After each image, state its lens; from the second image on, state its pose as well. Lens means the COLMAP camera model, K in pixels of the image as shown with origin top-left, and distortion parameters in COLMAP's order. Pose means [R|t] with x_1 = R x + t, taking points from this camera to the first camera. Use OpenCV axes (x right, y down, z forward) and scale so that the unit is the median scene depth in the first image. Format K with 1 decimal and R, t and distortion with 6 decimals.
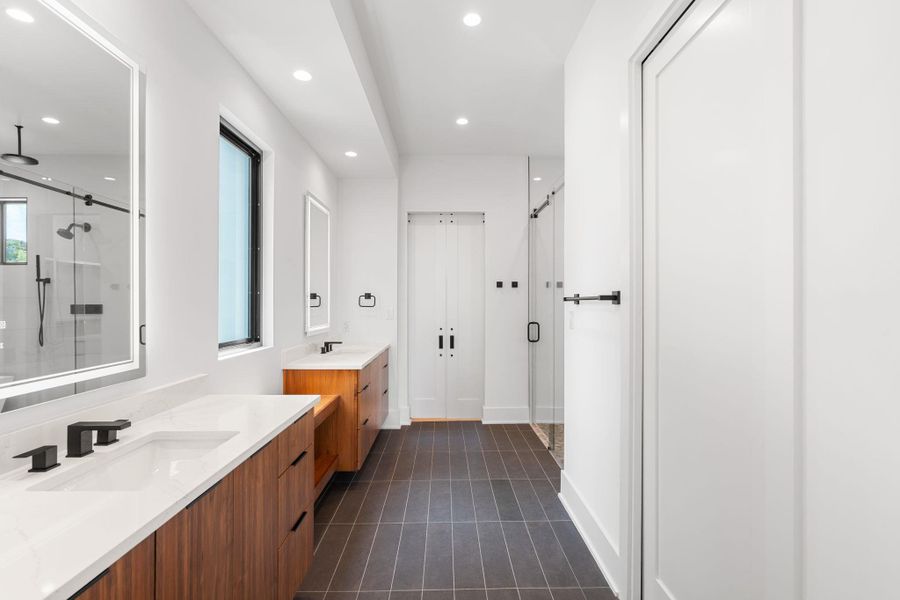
lens RADIAL K [[408.8, 0, 450.0], [0, 408.8, 300.0], [0, 0, 1]] dist [-0.001620, 0.000018]
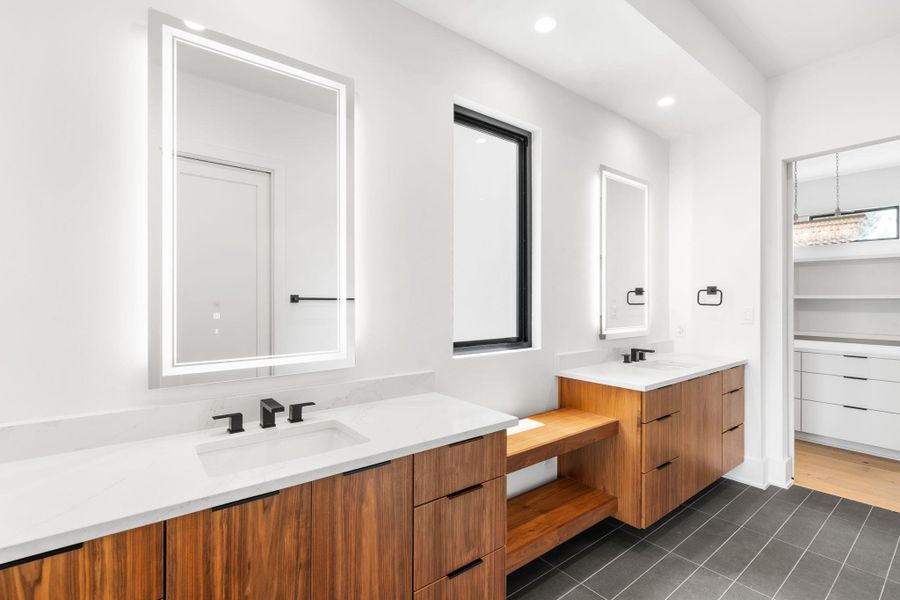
lens RADIAL K [[418.3, 0, 450.0], [0, 418.3, 300.0], [0, 0, 1]] dist [-0.003463, -0.000003]
pose [[0.609644, -0.000731, -0.792675, 0.163775], [0.005074, 0.999983, 0.002980, 0.004546], [0.792659, -0.005839, 0.609637, 0.289772]]
